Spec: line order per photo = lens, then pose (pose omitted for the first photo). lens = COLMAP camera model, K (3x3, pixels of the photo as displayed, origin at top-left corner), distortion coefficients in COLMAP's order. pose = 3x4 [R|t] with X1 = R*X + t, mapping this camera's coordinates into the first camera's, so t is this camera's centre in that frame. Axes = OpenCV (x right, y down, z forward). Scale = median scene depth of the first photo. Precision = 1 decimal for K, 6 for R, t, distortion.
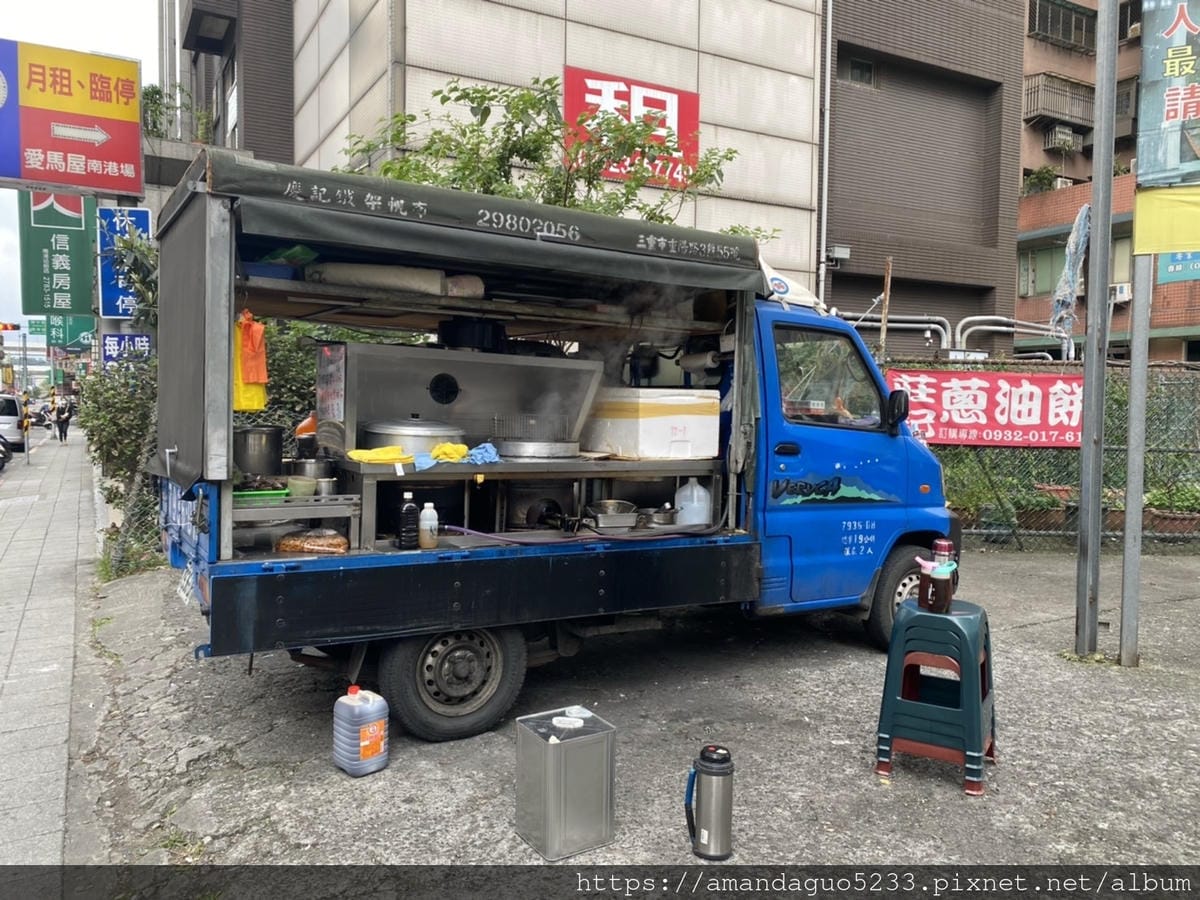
lens RADIAL K [[928.9, 0, 597.9], [0, 928.9, 441.6], [0, 0, 1]] dist [0.077996, -0.112141]
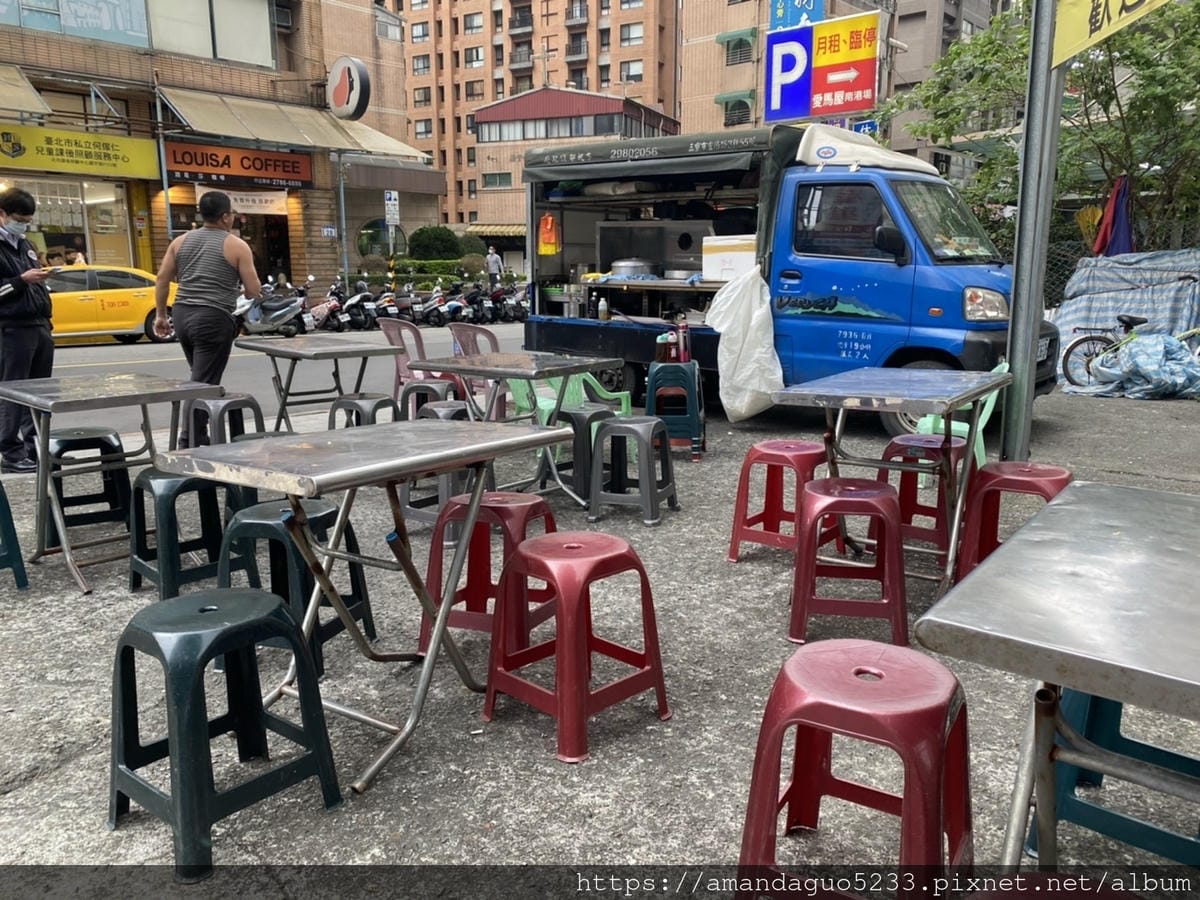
lens RADIAL K [[928.1, 0, 600.2], [0, 928.1, 443.3], [0, 0, 1]] dist [0.064079, -0.071411]
pose [[0.293365, 0.162620, -0.942068, 1.206306], [-0.028142, 0.986468, 0.161521, 0.032708], [0.955586, -0.020873, 0.293971, 0.238183]]
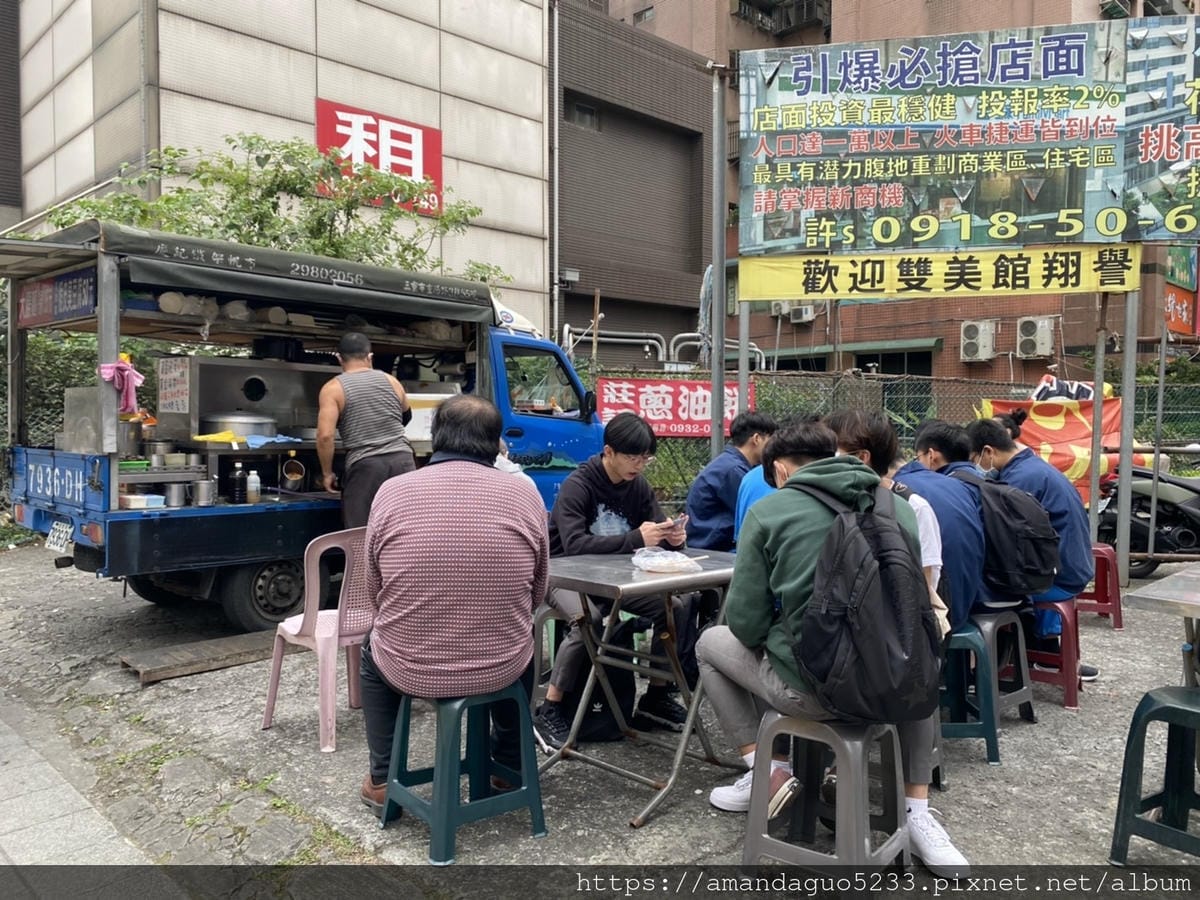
lens RADIAL K [[928.9, 0, 597.9], [0, 928.9, 441.6], [0, 0, 1]] dist [0.077996, -0.112141]
pose [[0.964273, -0.018570, 0.264257, -0.038244], [0.021319, 0.999744, -0.007538, 0.028530], [-0.264050, 0.012903, 0.964423, -0.319718]]
